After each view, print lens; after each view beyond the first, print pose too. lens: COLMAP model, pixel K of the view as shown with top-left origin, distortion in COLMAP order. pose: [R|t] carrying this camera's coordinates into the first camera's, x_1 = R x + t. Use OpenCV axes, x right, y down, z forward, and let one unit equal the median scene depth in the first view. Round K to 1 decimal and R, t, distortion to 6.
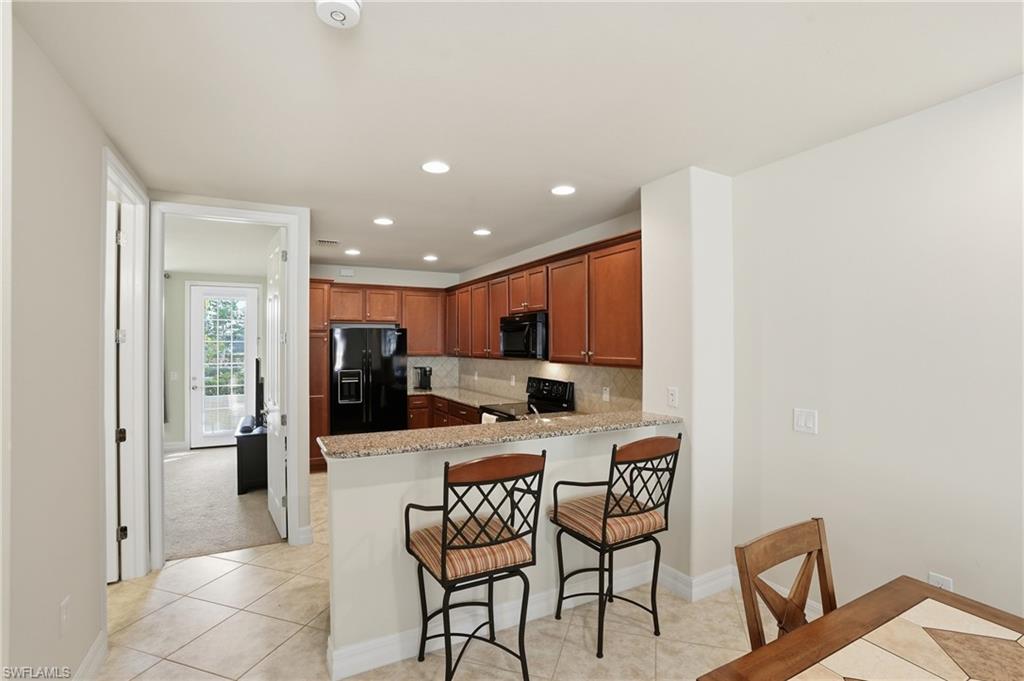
lens RADIAL K [[477.7, 0, 528.3], [0, 477.7, 340.7], [0, 0, 1]] dist [-0.051081, 0.014767]
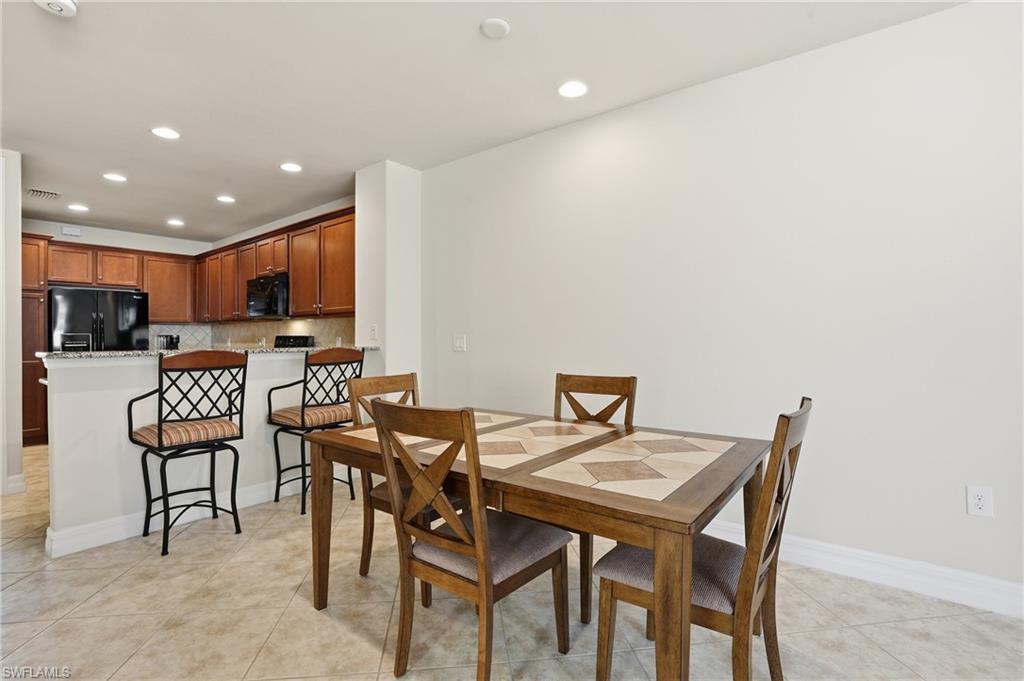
lens RADIAL K [[477.7, 0, 520.7], [0, 477.7, 344.8], [0, 0, 1]] dist [-0.051081, 0.014767]
pose [[0.919552, -0.000292, 0.392969, 0.114789], [-0.006485, 0.999852, 0.015918, 0.094497], [-0.392915, -0.017186, 0.919414, -0.283515]]
